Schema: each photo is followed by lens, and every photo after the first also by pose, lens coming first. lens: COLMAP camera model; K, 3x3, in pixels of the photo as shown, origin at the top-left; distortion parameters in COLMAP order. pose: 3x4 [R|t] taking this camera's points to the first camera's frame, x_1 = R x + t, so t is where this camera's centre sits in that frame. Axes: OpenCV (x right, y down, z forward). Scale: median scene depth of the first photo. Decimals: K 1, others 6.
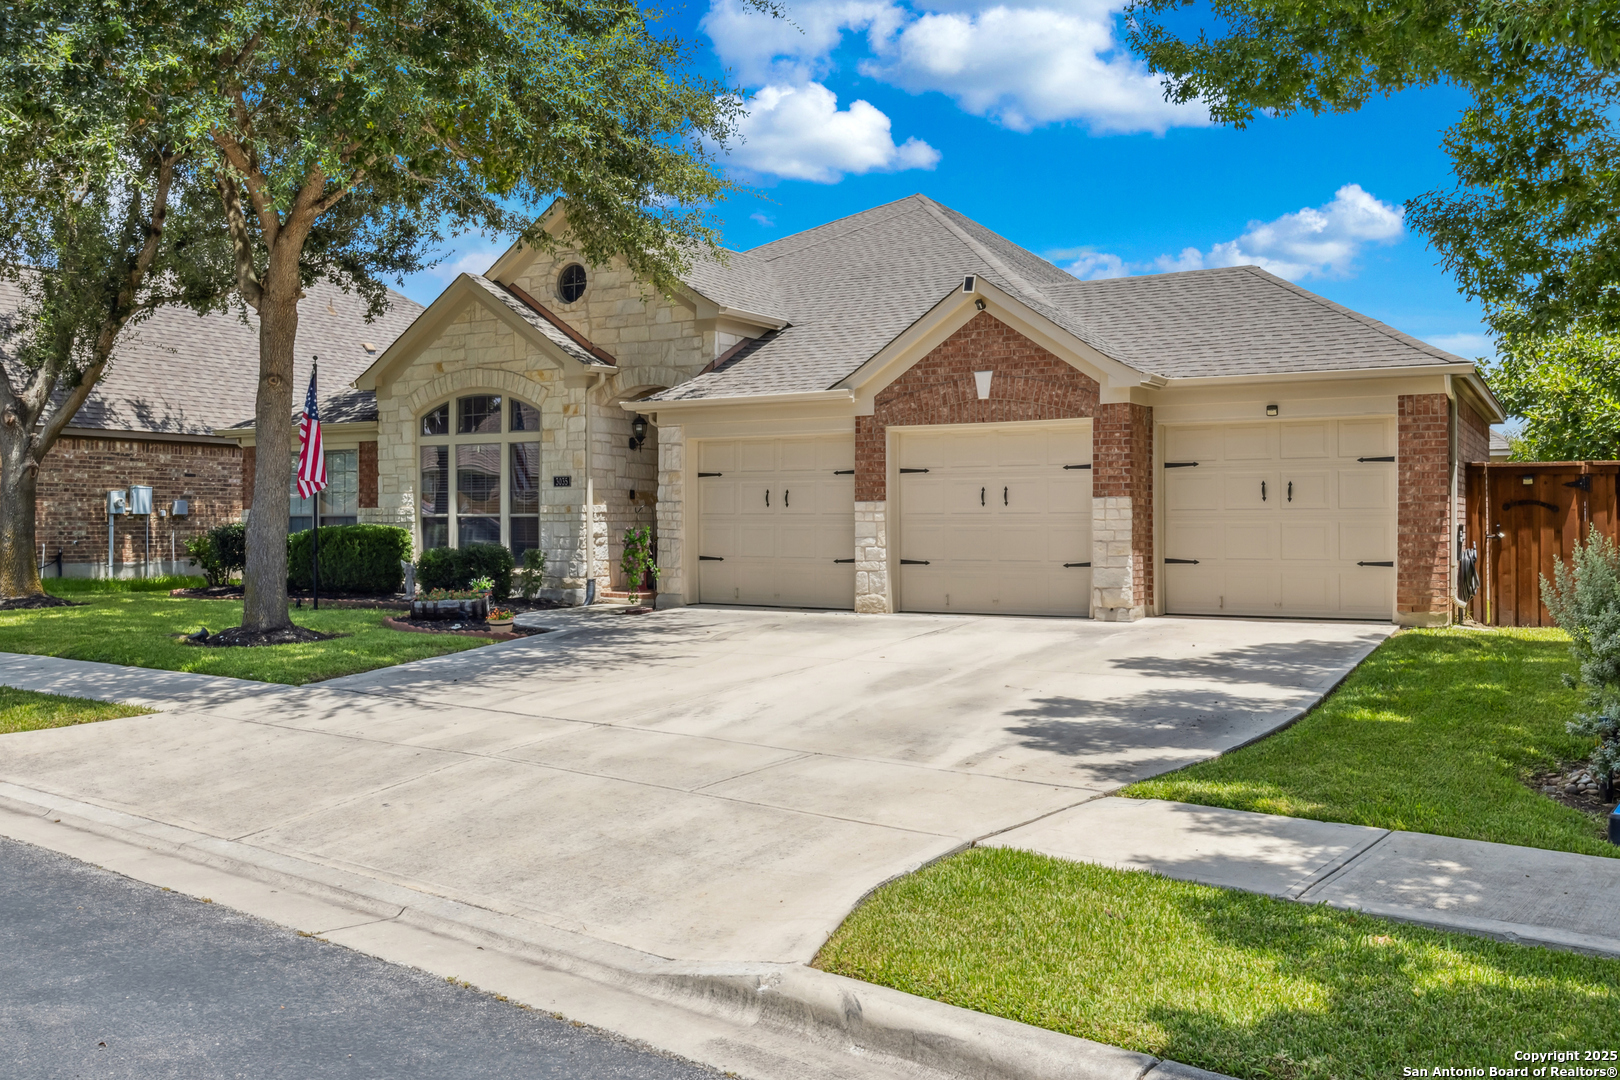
lens RADIAL K [[1325.6, 0, 839.3], [0, 1325.6, 515.4], [0, 0, 1]] dist [-0.043881, -0.003694]
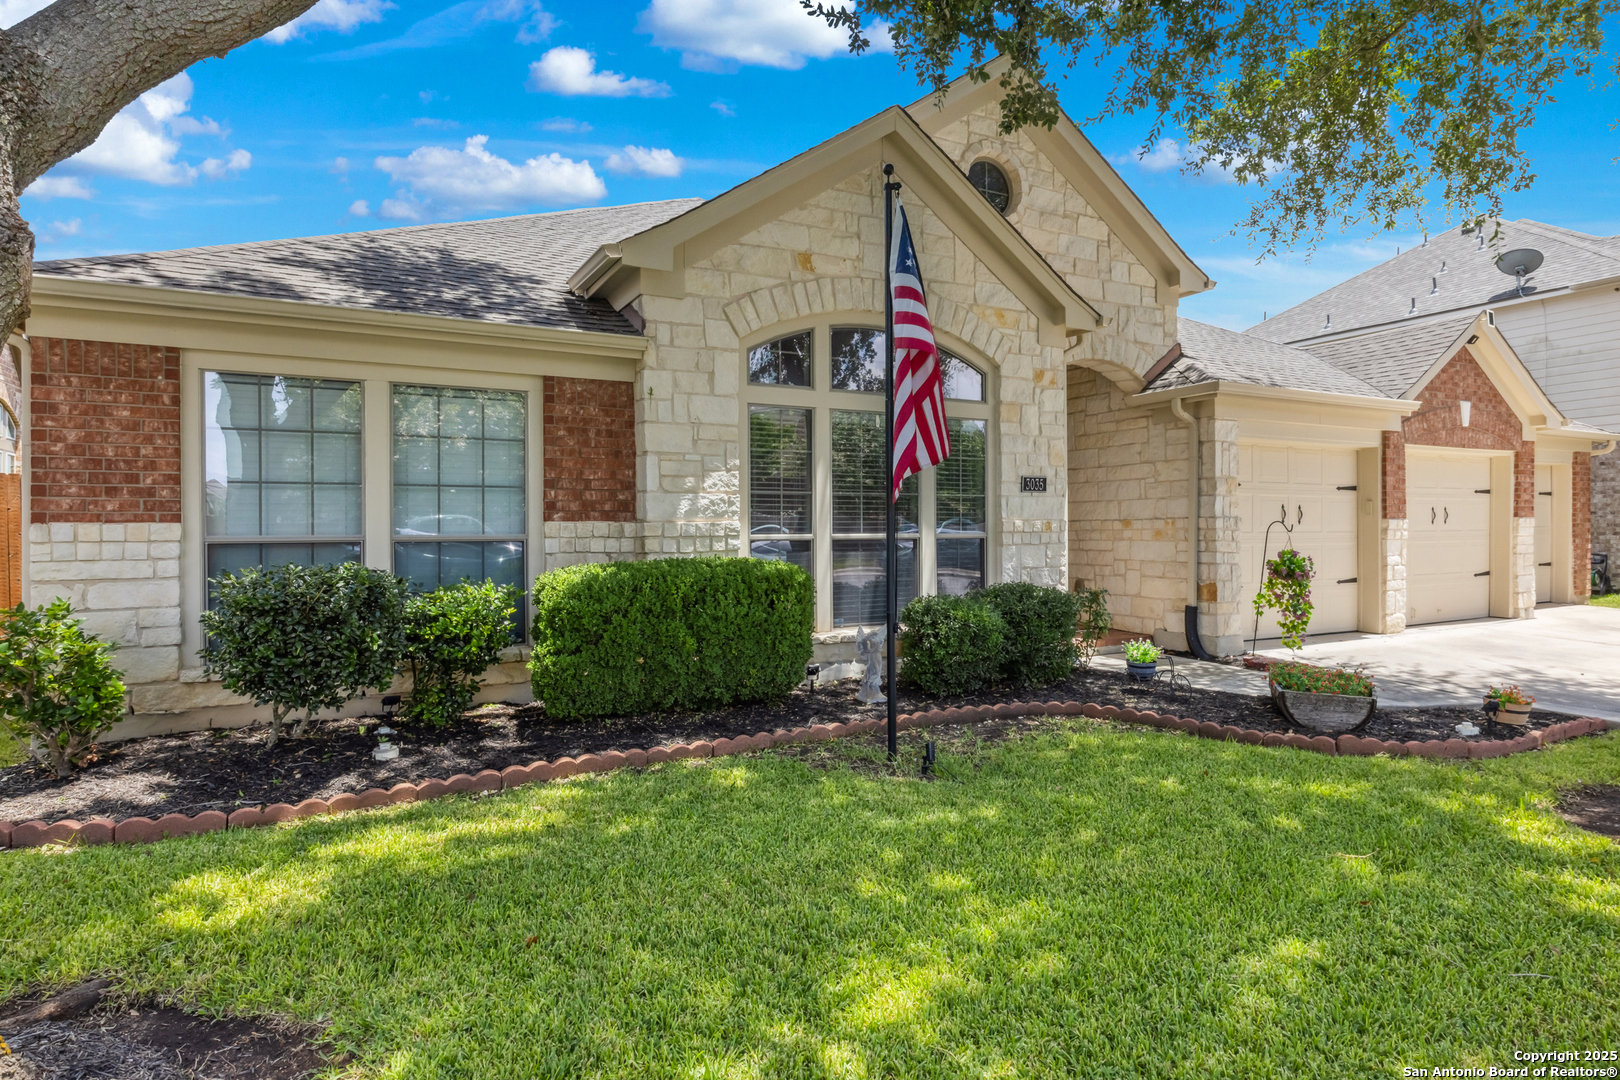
lens RADIAL K [[885.8, 0, 817.2], [0, 885.8, 530.6], [0, 0, 1]] dist [-0.005466, 0.001145]
pose [[0.544754, -0.002780, 0.838591, -0.618253], [0.001033, 0.999996, 0.002644, -0.003530], [-0.838595, -0.000574, 0.544755, 0.818670]]
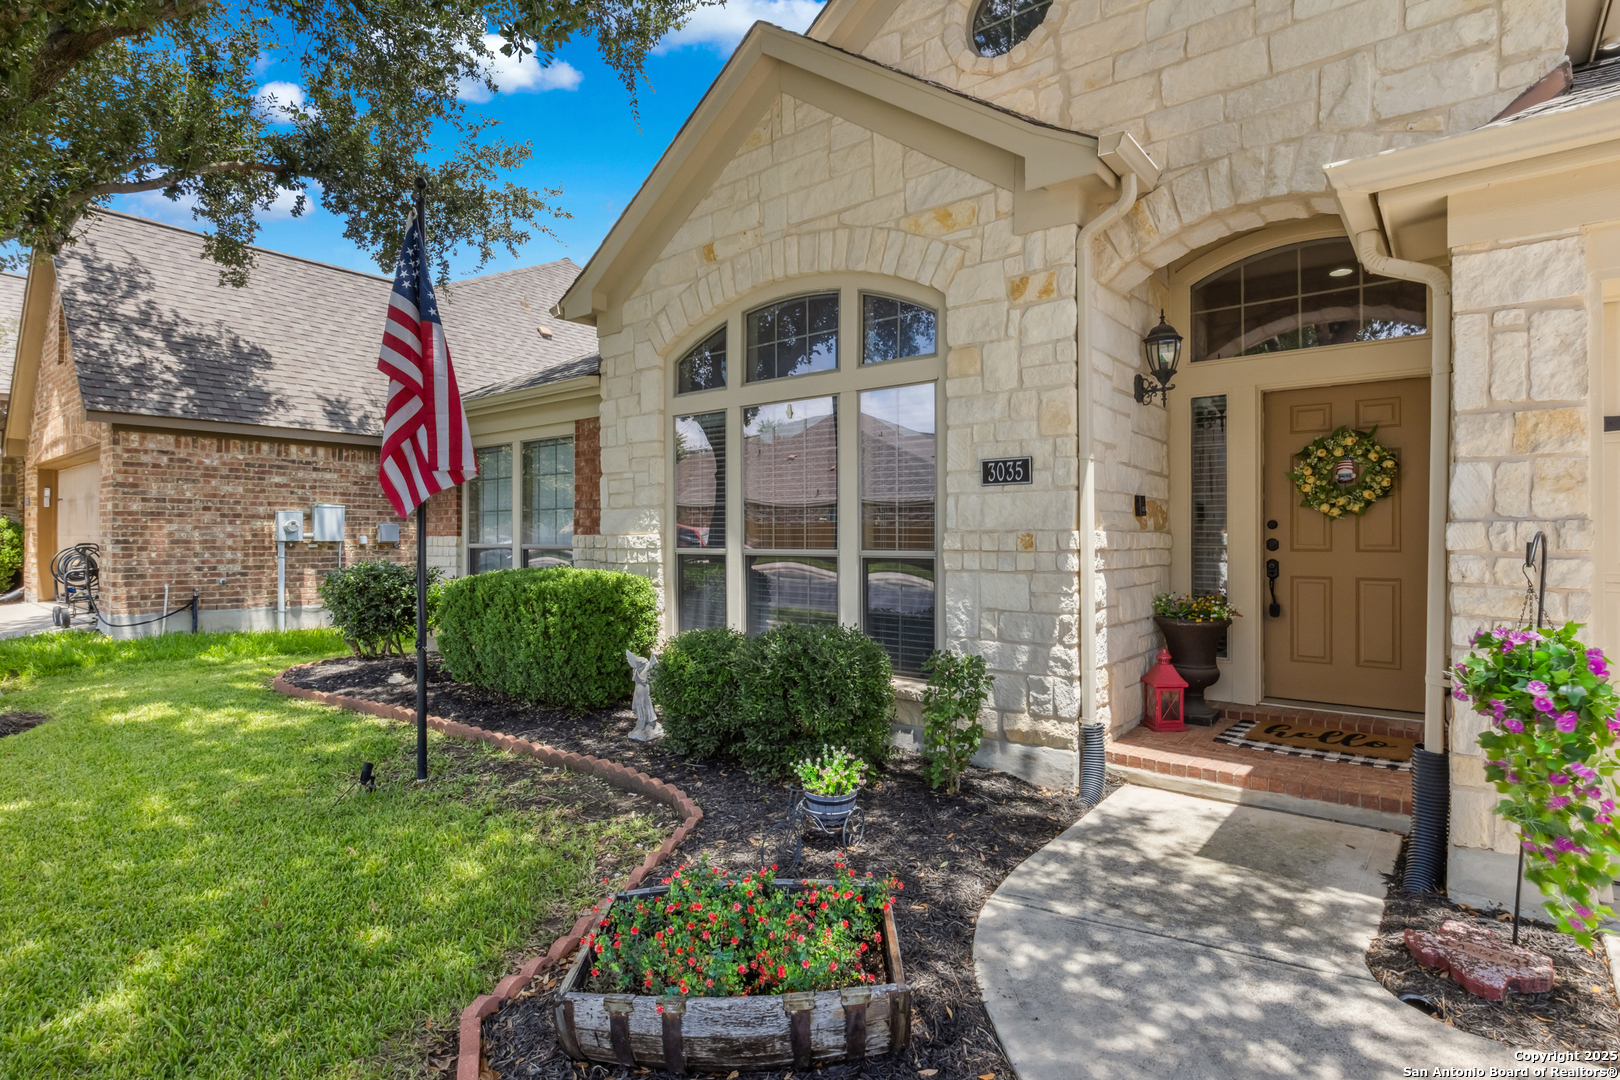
lens RADIAL K [[815.9, 0, 818.2], [0, 815.9, 532.8], [0, 0, 1]] dist [-0.009069, 0.001271]
pose [[0.985695, 0.001231, -0.168536, -0.215761], [-0.001833, 0.999992, -0.003420, -0.006105], [0.168531, 0.003680, 0.985690, 0.722261]]
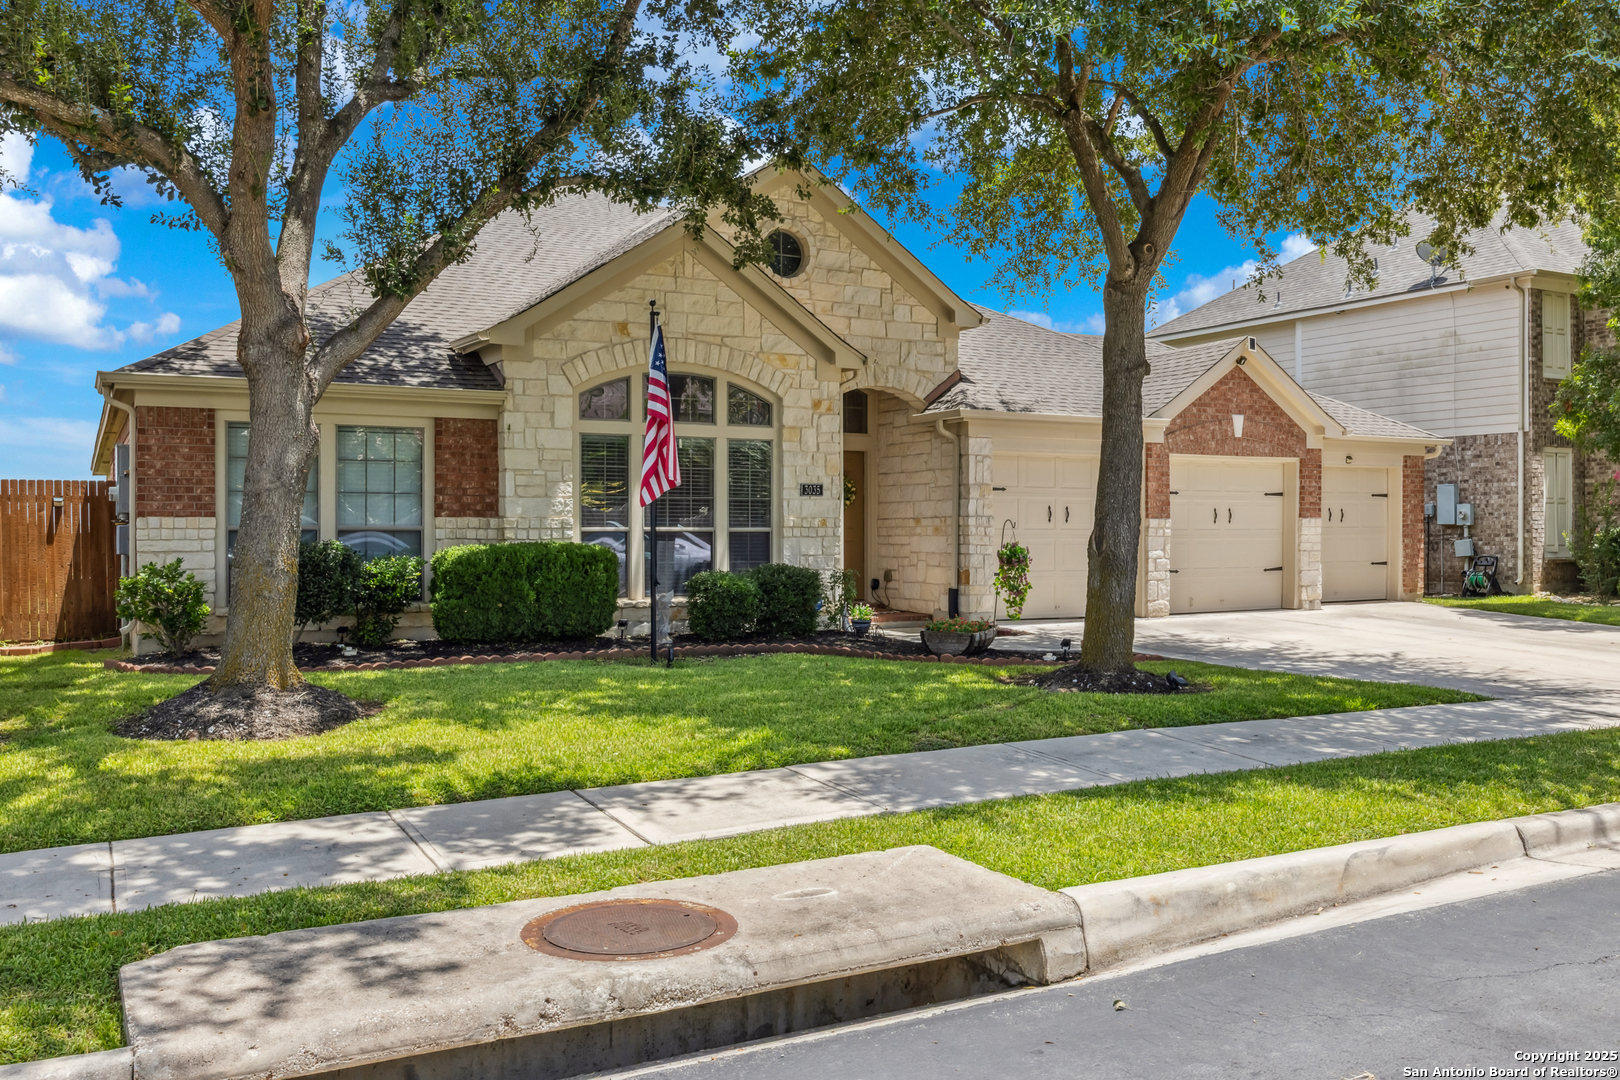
lens RADIAL K [[1359.8, 0, 809.6], [0, 1359.8, 541.8], [0, 0, 1]] dist [-0.041717, -0.008350]
pose [[0.532399, -0.004907, 0.846479, -0.913260], [-0.002956, 0.999966, 0.007655, 0.000913], [-0.846488, -0.006578, 0.532367, 0.518281]]
